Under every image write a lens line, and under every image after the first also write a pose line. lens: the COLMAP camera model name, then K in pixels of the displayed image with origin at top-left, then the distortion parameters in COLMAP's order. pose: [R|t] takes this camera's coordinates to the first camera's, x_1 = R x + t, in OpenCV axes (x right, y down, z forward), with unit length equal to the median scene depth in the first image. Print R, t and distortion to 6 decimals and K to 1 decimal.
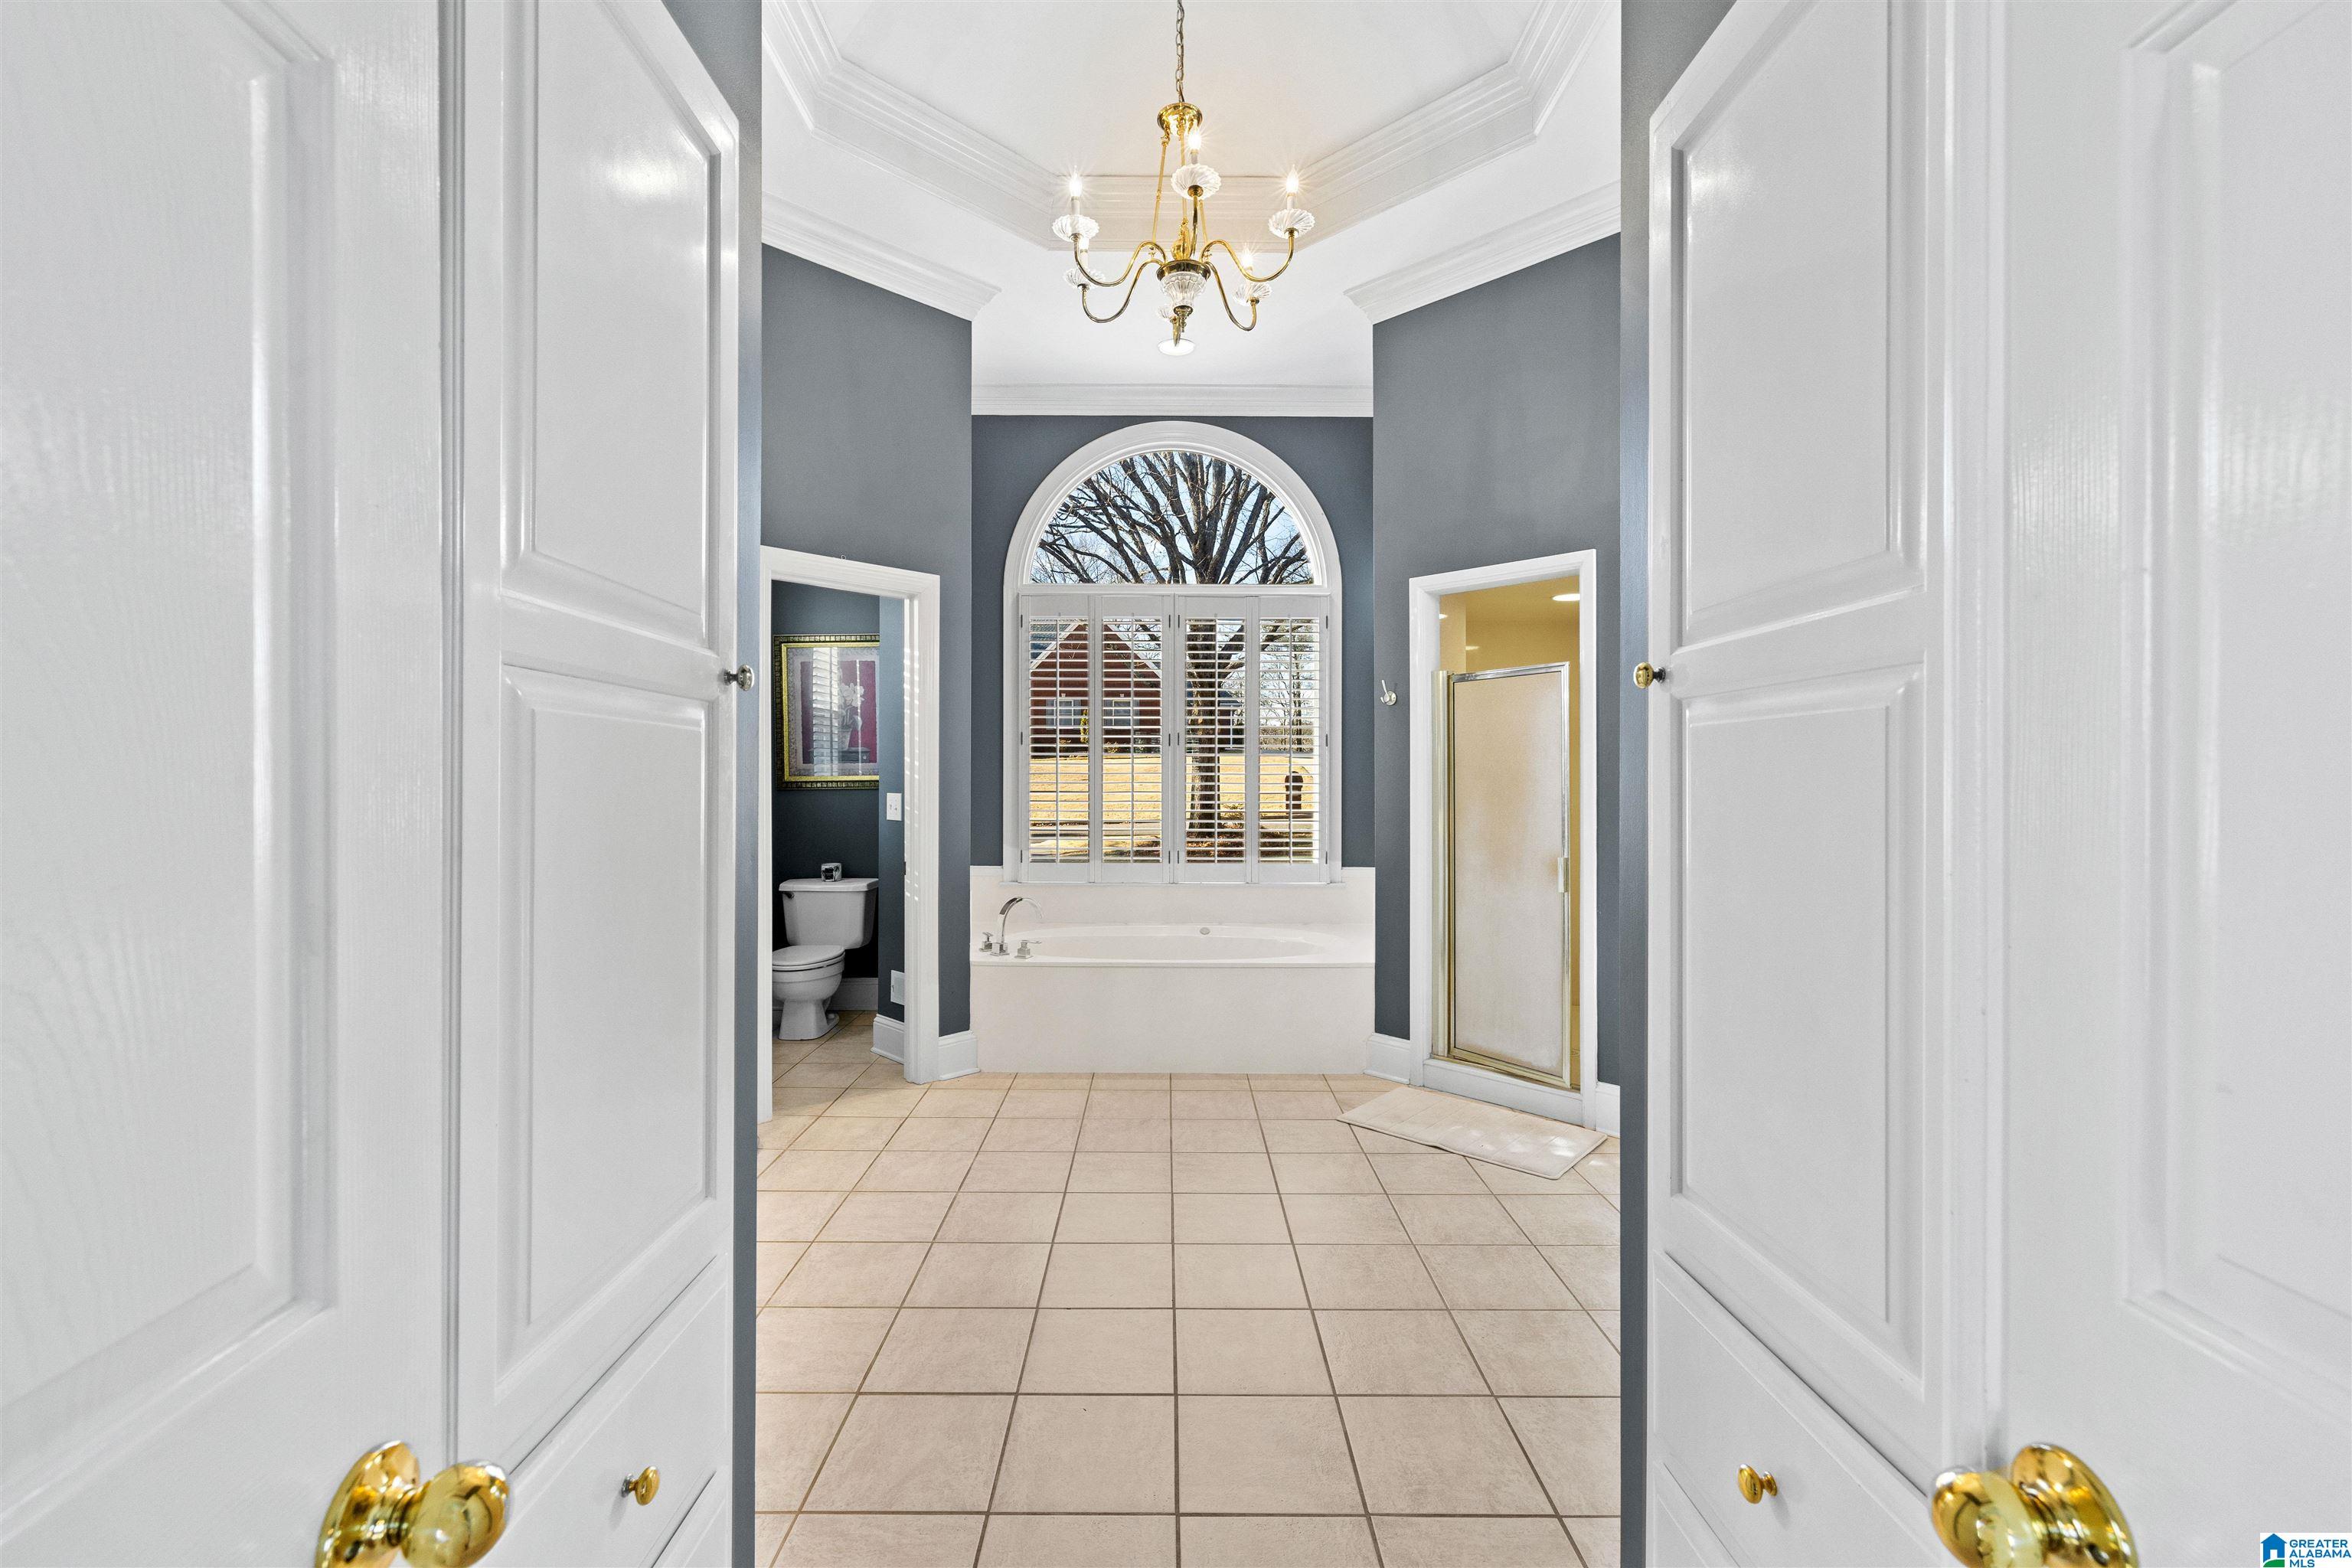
lens RADIAL K [[989.1, 0, 1175.0], [0, 989.1, 781.3], [0, 0, 1]] dist [0.007271, -0.001283]
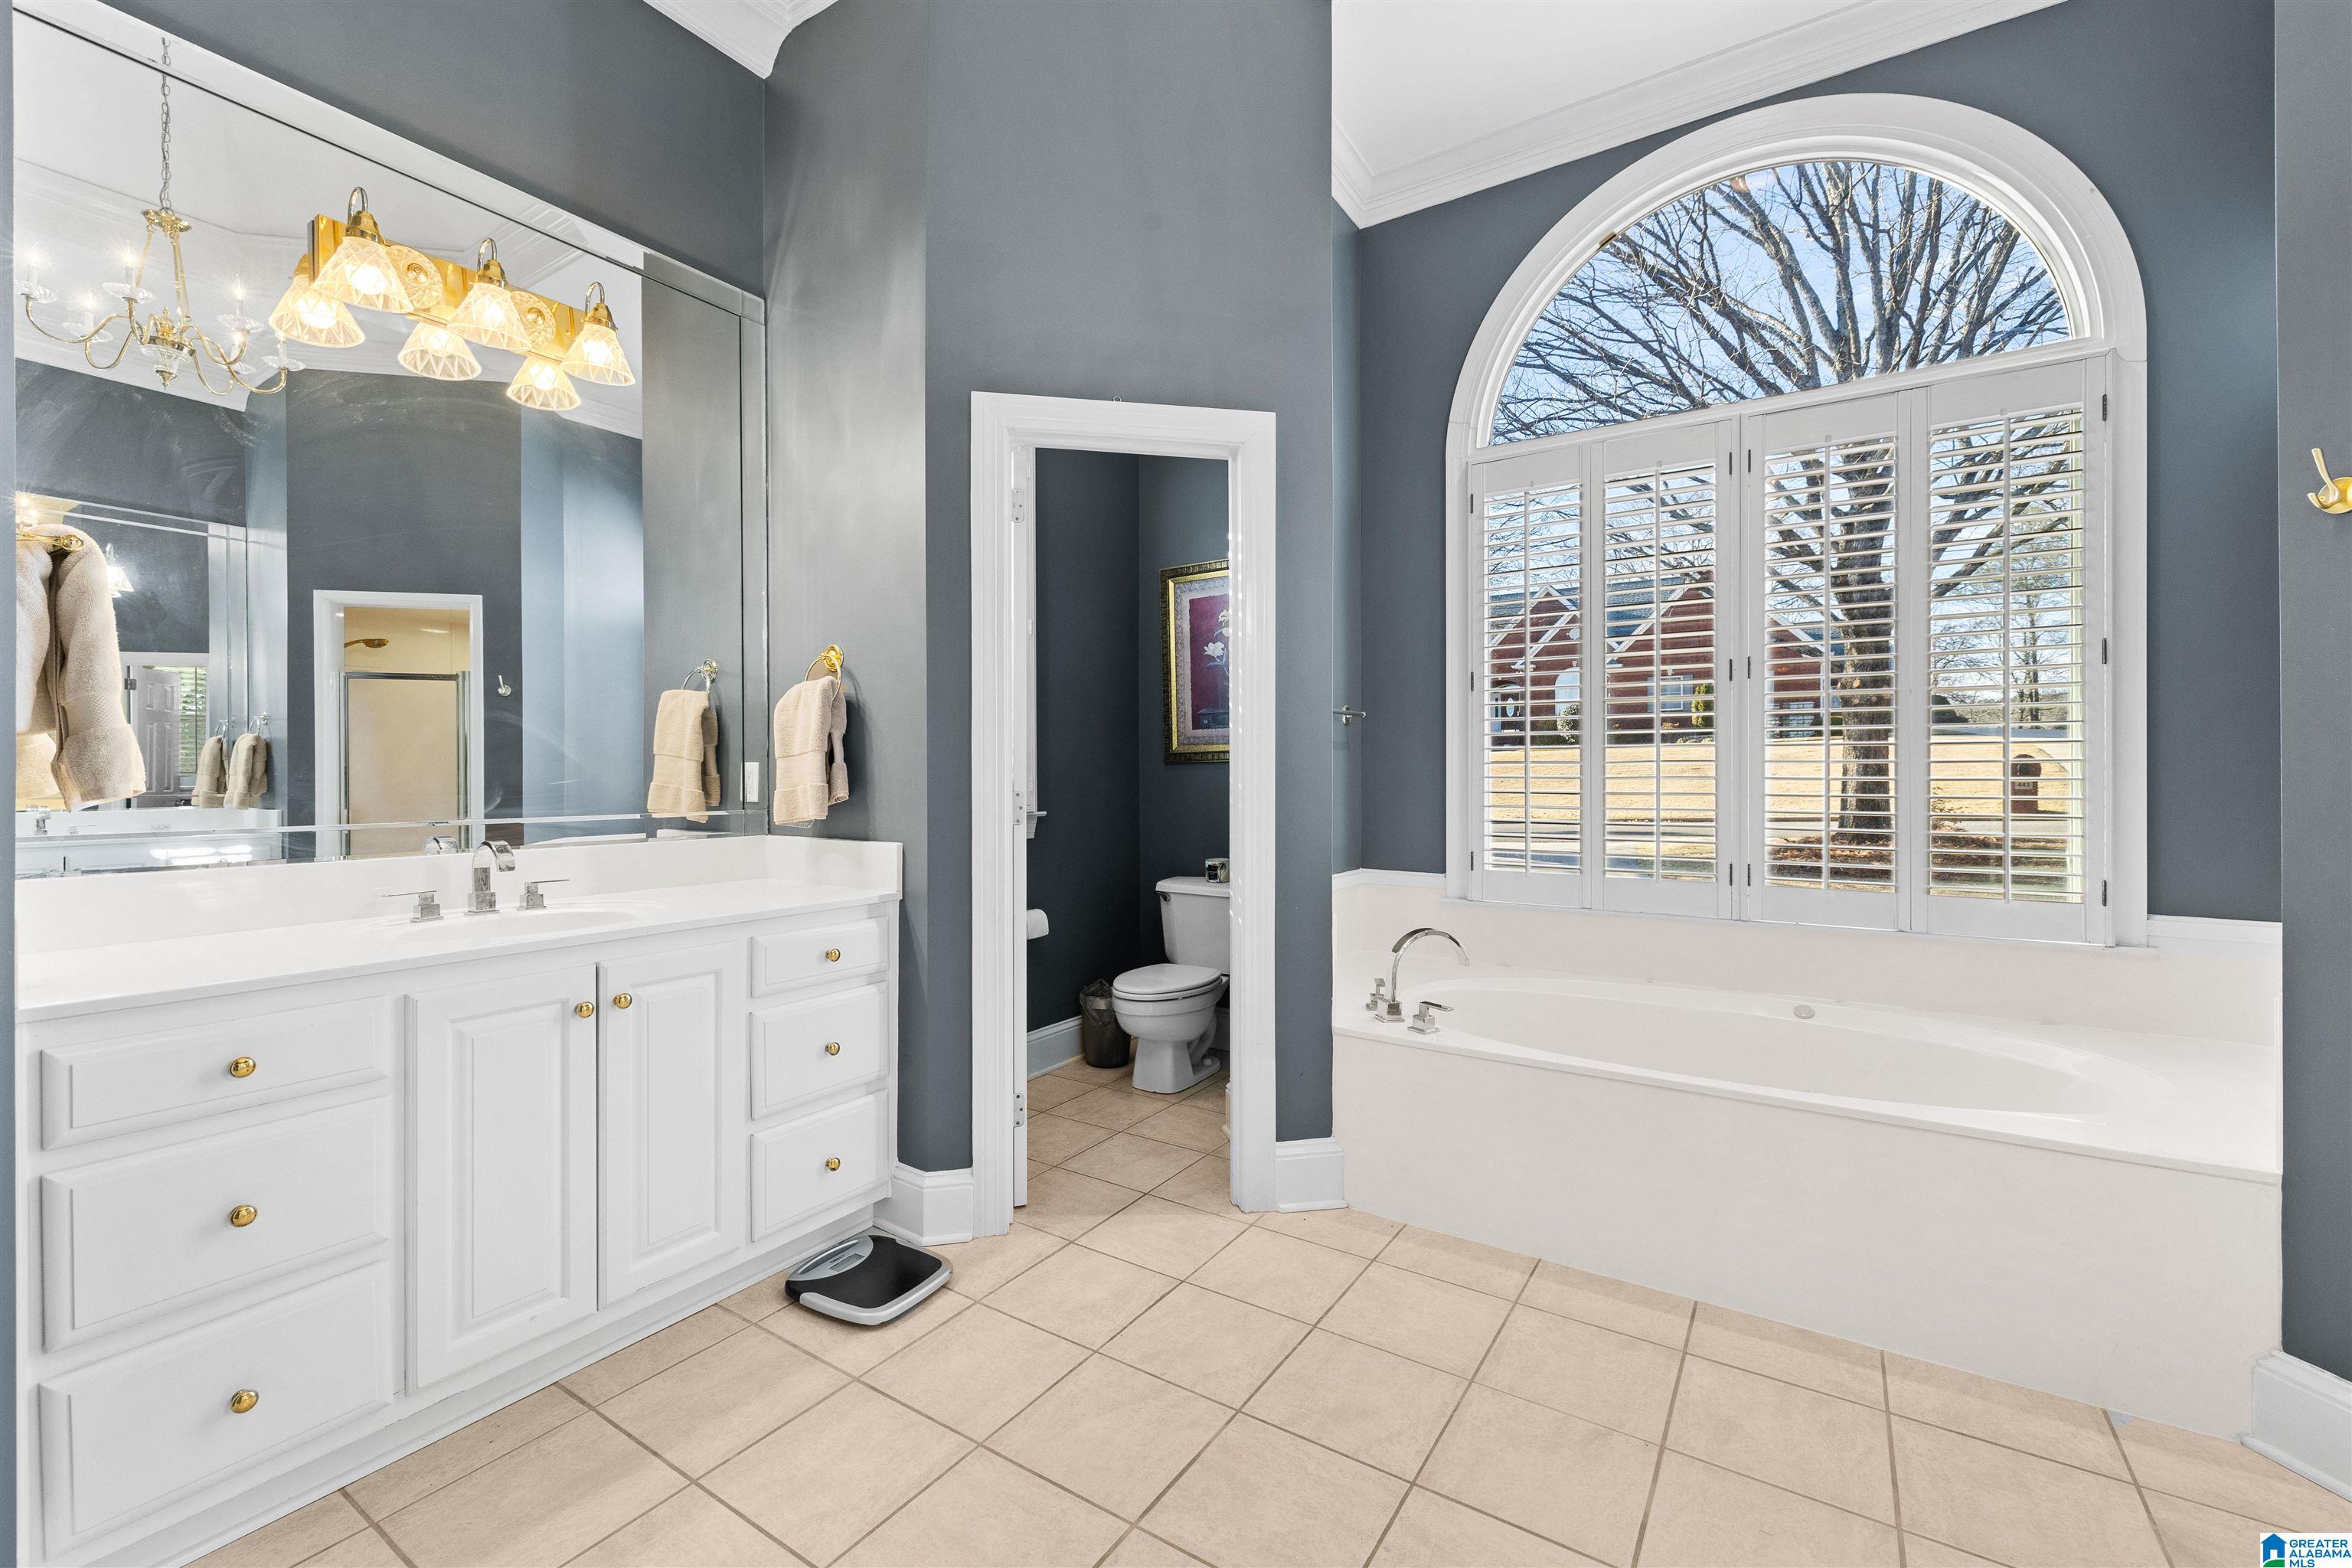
lens RADIAL K [[989.1, 0, 1169.2], [0, 989.1, 775.4], [0, 0, 1]] dist [0.007271, -0.001283]
pose [[0.829533, -0.003113, -0.558449, 0.054904], [0.002297, 0.999995, -0.002162, 0.024306], [0.558453, 0.000511, 0.829536, 0.412604]]
